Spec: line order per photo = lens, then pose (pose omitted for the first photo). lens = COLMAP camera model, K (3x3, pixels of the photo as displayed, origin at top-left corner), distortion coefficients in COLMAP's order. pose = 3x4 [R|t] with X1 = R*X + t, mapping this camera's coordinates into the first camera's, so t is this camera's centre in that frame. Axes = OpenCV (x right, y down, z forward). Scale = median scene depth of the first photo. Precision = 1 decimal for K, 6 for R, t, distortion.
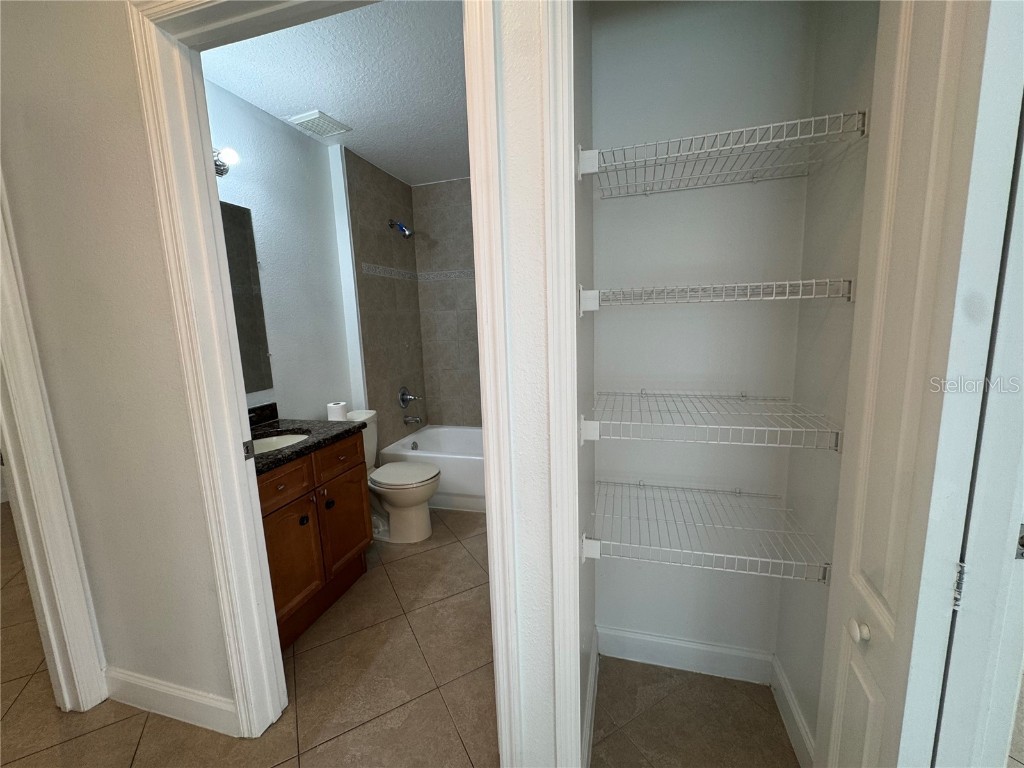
lens RADIAL K [[412.6, 0, 511.4], [0, 412.6, 382.5], [0, 0, 1]] dist [-0.004272, 0.000570]
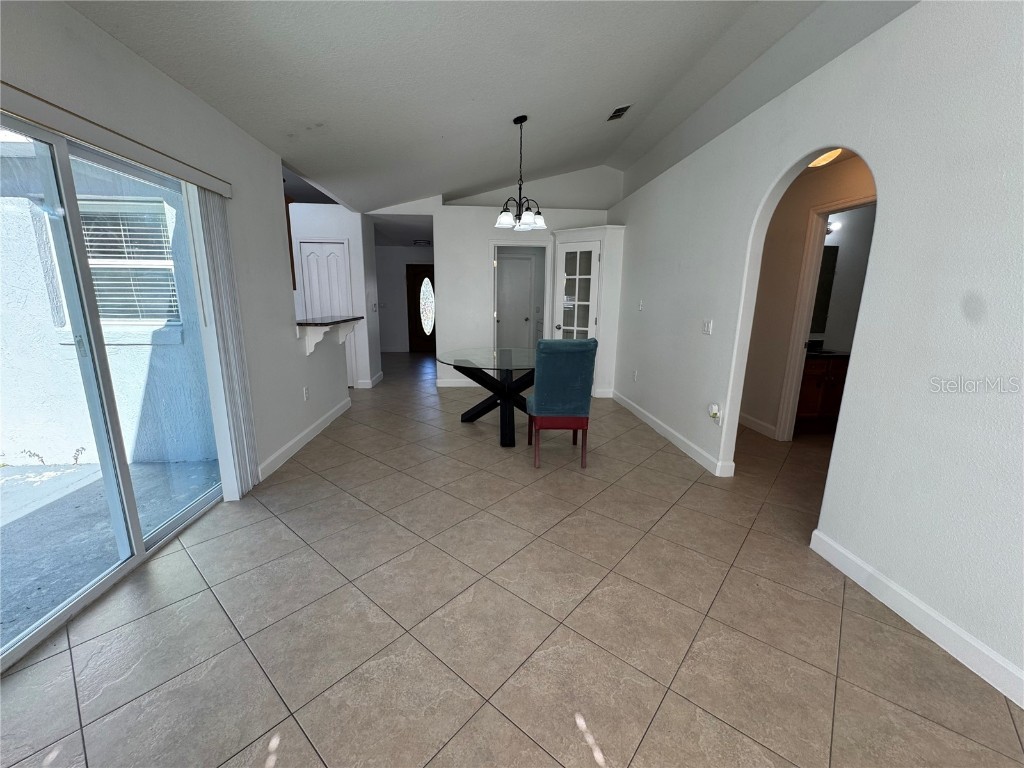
lens RADIAL K [[412.6, 0, 511.1], [0, 412.6, 384.4], [0, 0, 1]] dist [-0.004272, 0.000570]
pose [[0.346718, 0.233623, -0.908409, 0.592340], [-0.165190, 0.968556, 0.186043, 0.102117], [0.923309, 0.085555, 0.374407, -0.876154]]
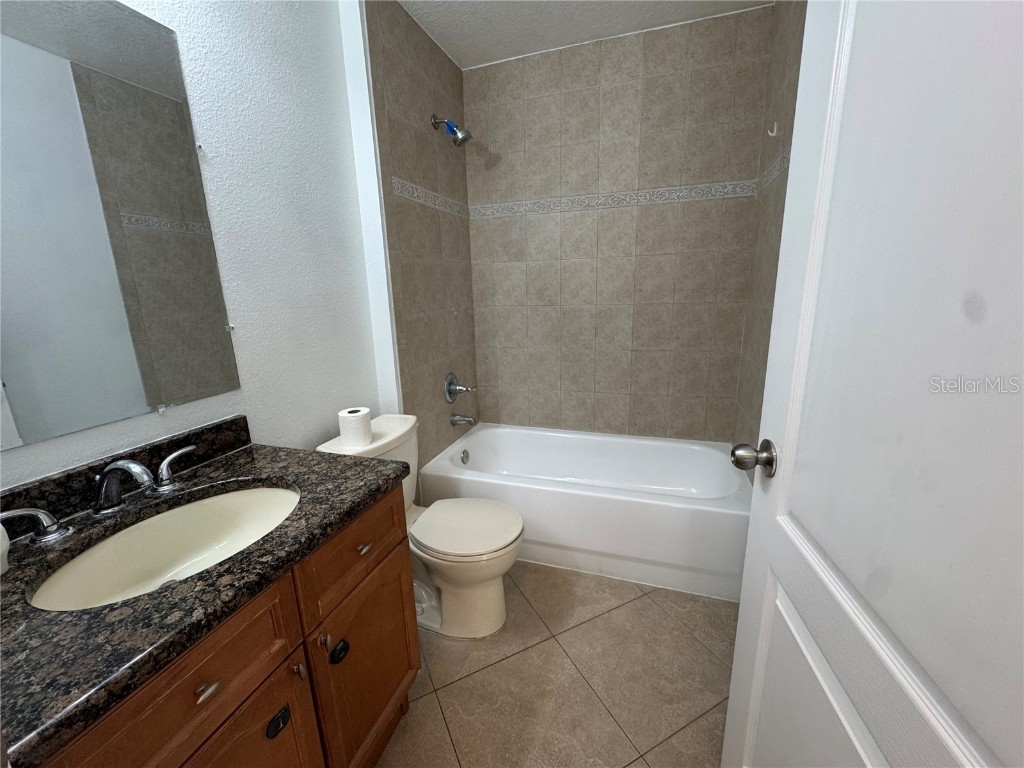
lens RADIAL K [[412.6, 0, 511.8], [0, 412.6, 383.4], [0, 0, 1]] dist [-0.004272, 0.000570]
pose [[0.998703, 0.019417, -0.047078, -0.139531], [-0.015515, 0.996523, 0.081865, -0.033508], [0.048503, -0.081028, 0.995531, 0.347106]]
